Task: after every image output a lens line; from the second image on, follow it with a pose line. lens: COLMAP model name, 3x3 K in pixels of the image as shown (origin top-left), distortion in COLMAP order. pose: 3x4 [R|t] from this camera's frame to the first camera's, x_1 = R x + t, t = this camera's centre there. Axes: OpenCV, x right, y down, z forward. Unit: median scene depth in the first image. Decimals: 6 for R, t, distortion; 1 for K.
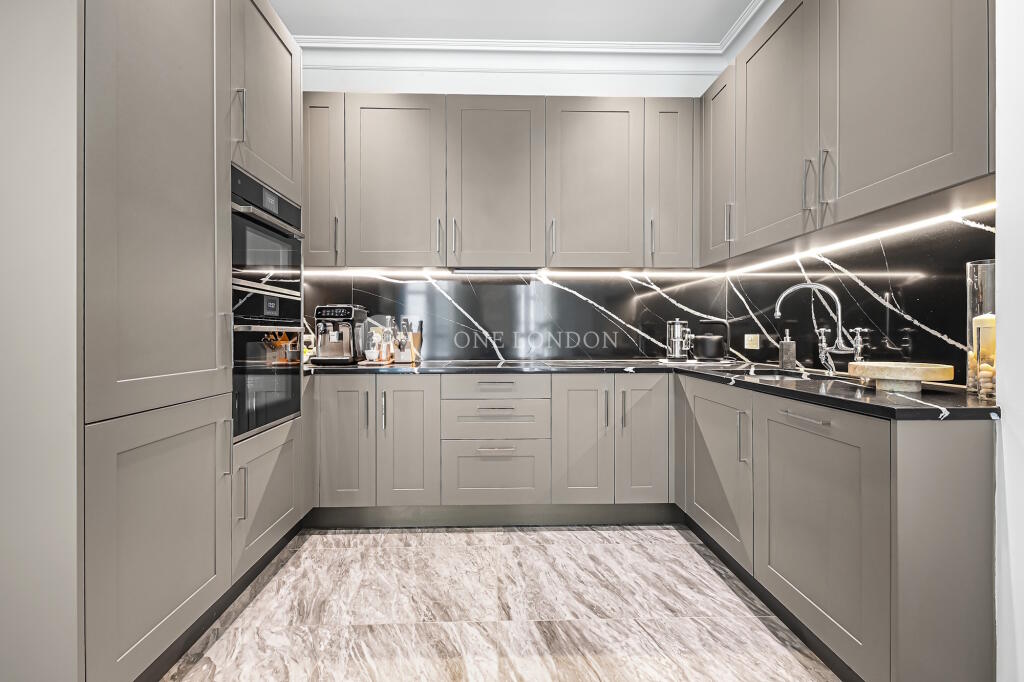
lens RADIAL K [[455.4, 0, 512.0], [0, 455.4, 341.0], [0, 0, 1]] dist [-0.001048, -0.000346]
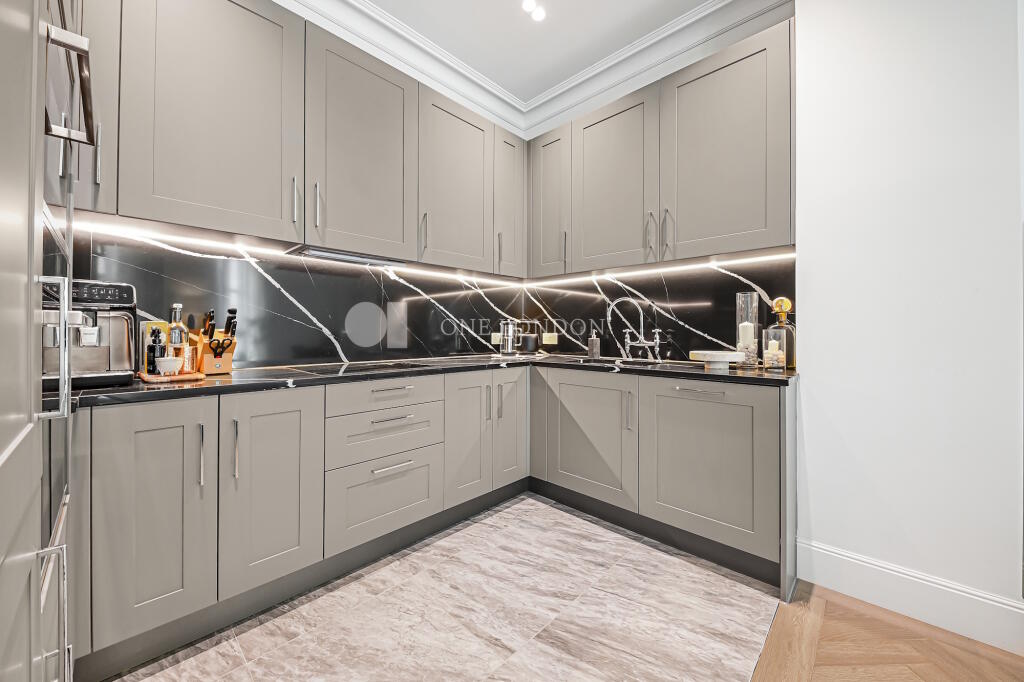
lens RADIAL K [[380.8, 0, 512.8], [0, 380.8, 334.8], [0, 0, 1]] dist [0.002080, -0.005503]
pose [[0.710918, -0.001612, 0.703273, -0.402245], [0.007292, 0.999961, -0.005079, -0.005612], [-0.703238, 0.008739, 0.710901, 0.352045]]
